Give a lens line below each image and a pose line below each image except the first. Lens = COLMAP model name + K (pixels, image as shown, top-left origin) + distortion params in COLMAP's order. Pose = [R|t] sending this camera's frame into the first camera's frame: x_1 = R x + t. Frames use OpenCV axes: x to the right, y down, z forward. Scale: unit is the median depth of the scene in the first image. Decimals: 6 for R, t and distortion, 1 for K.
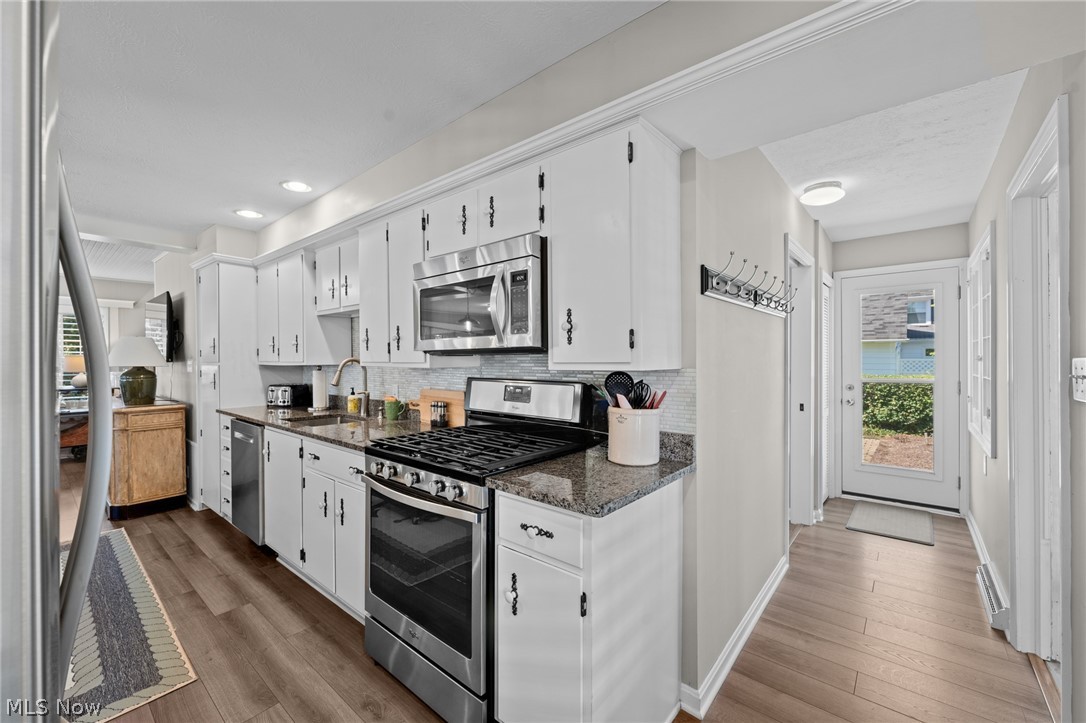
lens RADIAL K [[447.0, 0, 550.6], [0, 447.0, 363.0], [0, 0, 1]] dist [0.001126, 0.000302]
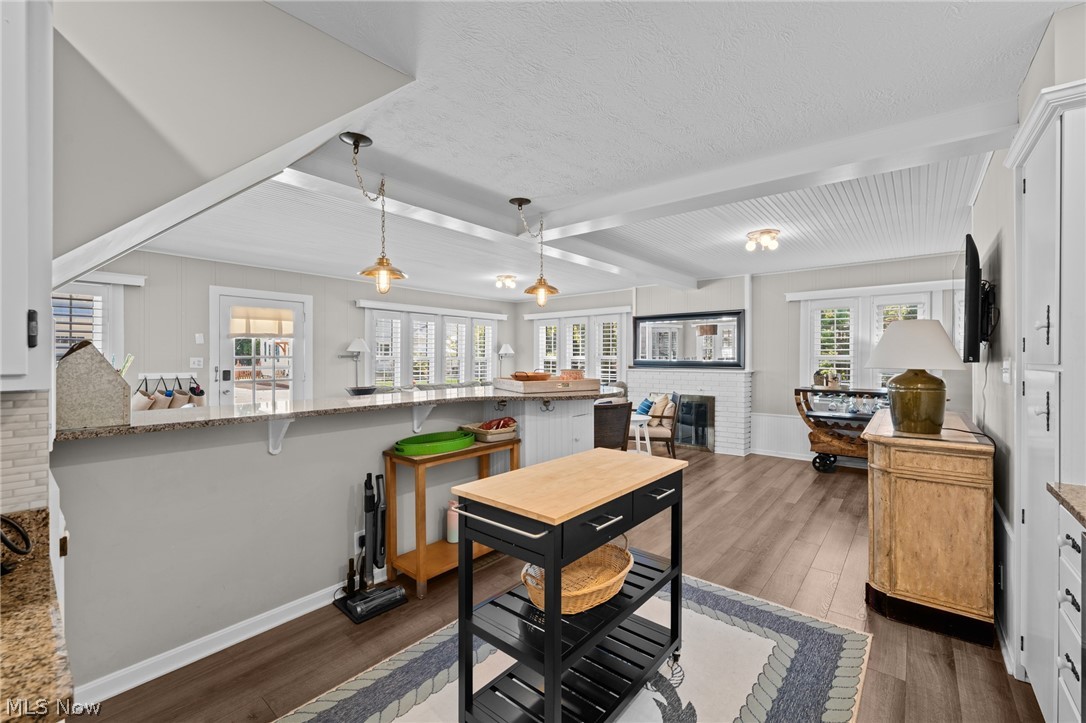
lens RADIAL K [[447.0, 0, 547.1], [0, 447.0, 362.0], [0, 0, 1]] dist [0.001126, 0.000302]
pose [[0.008589, 0.004551, -0.999953, -0.329598], [-0.009661, 0.999943, 0.004468, -0.000606], [0.999916, 0.009622, 0.008633, 0.514323]]
